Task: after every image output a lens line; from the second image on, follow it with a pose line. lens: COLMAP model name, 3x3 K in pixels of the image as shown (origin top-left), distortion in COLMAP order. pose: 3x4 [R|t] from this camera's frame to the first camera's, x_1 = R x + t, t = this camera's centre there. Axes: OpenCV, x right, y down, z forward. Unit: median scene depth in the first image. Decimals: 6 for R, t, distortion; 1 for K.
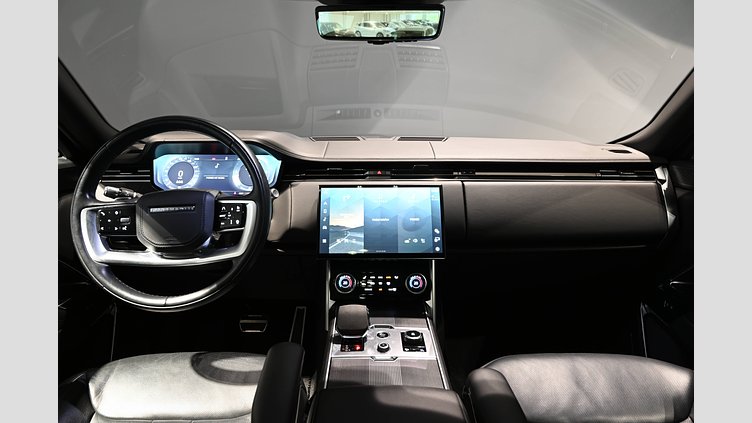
lens RADIAL K [[508.5, 0, 375.1], [0, 508.5, 212.6], [0, 0, 1]] dist [-0.011502, -0.000974]
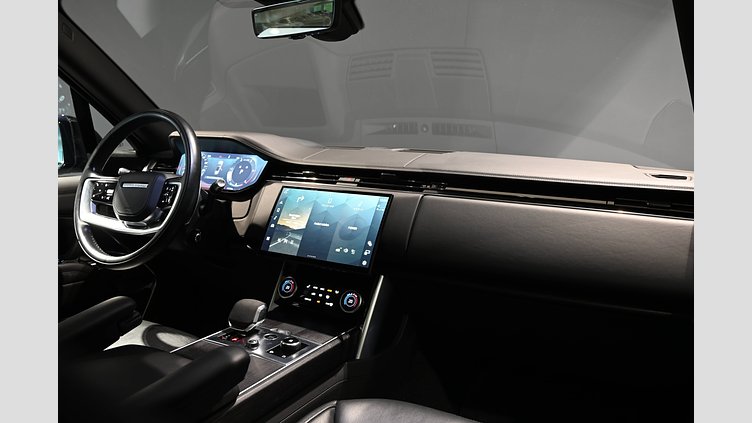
lens RADIAL K [[623.3, 0, 376.9], [0, 623.3, 211.9], [0, 0, 1]] dist [-0.058921, -0.001374]
pose [[0.843510, 0.092070, -0.529163, 0.701760], [-0.159434, 0.983714, -0.082987, 0.070404], [0.512905, 0.154367, 0.844452, 0.081603]]
